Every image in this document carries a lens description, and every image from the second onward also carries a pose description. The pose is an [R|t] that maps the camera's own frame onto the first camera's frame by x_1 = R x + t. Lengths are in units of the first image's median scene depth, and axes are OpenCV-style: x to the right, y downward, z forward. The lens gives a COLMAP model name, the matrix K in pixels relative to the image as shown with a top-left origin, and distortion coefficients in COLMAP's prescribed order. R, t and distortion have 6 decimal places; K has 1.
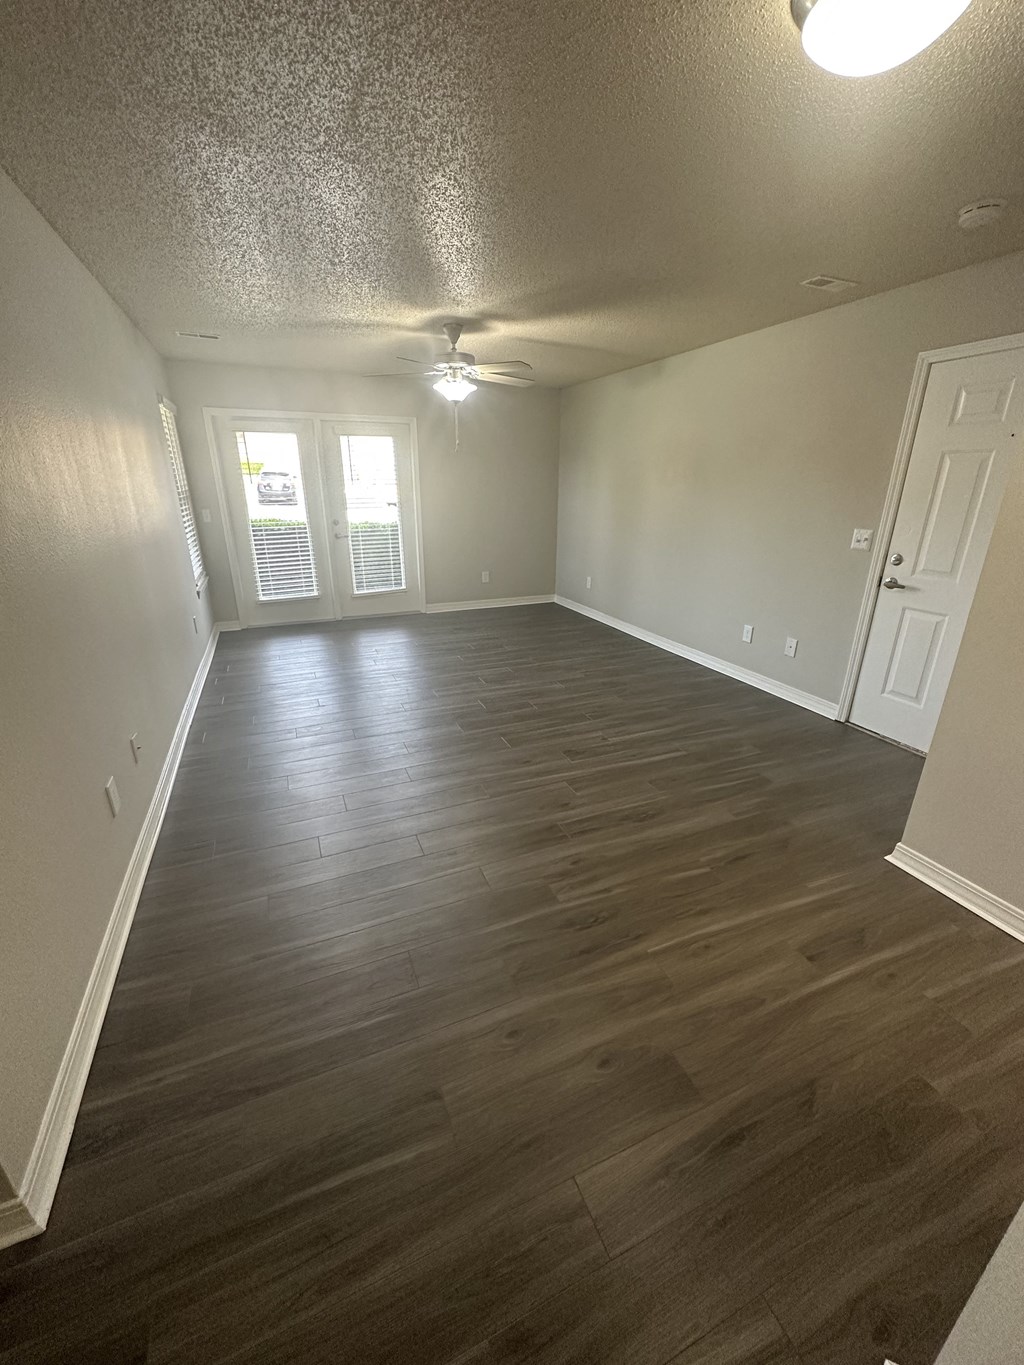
lens RADIAL K [[542.9, 0, 507.1], [0, 542.9, 680.6], [0, 0, 1]] dist [-0.000628, 0.000489]
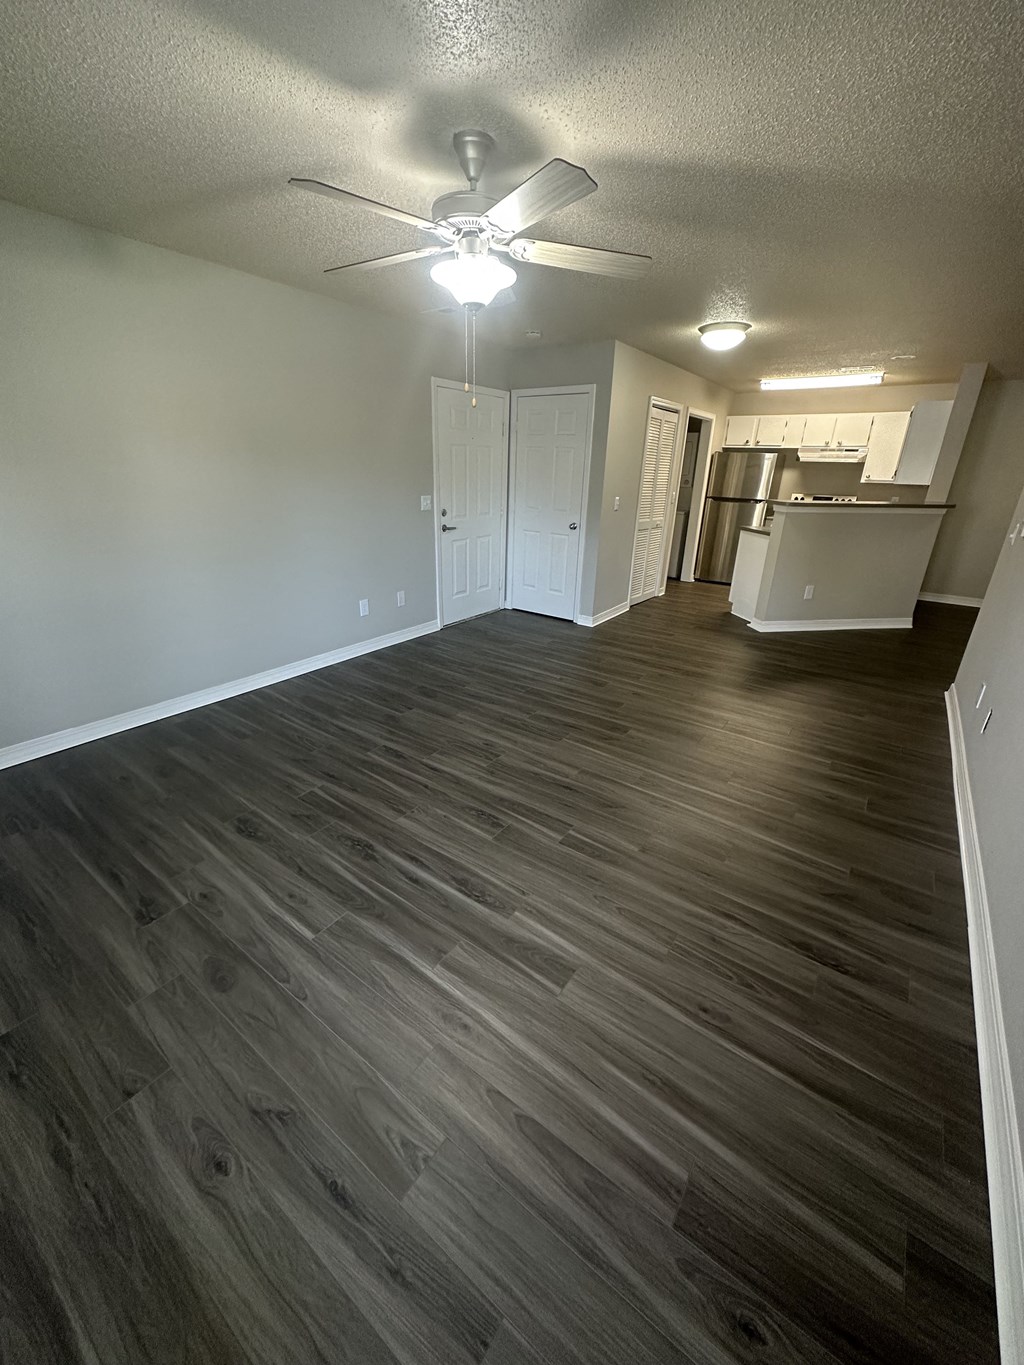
lens RADIAL K [[542.9, 0, 512.1], [0, 542.9, 680.7], [0, 0, 1]] dist [-0.000628, 0.000489]
pose [[-0.518941, -0.329260, 0.788852, -0.675273], [0.274956, 0.809500, 0.518757, -0.511789], [-0.809382, 0.486104, -0.329551, 1.388497]]
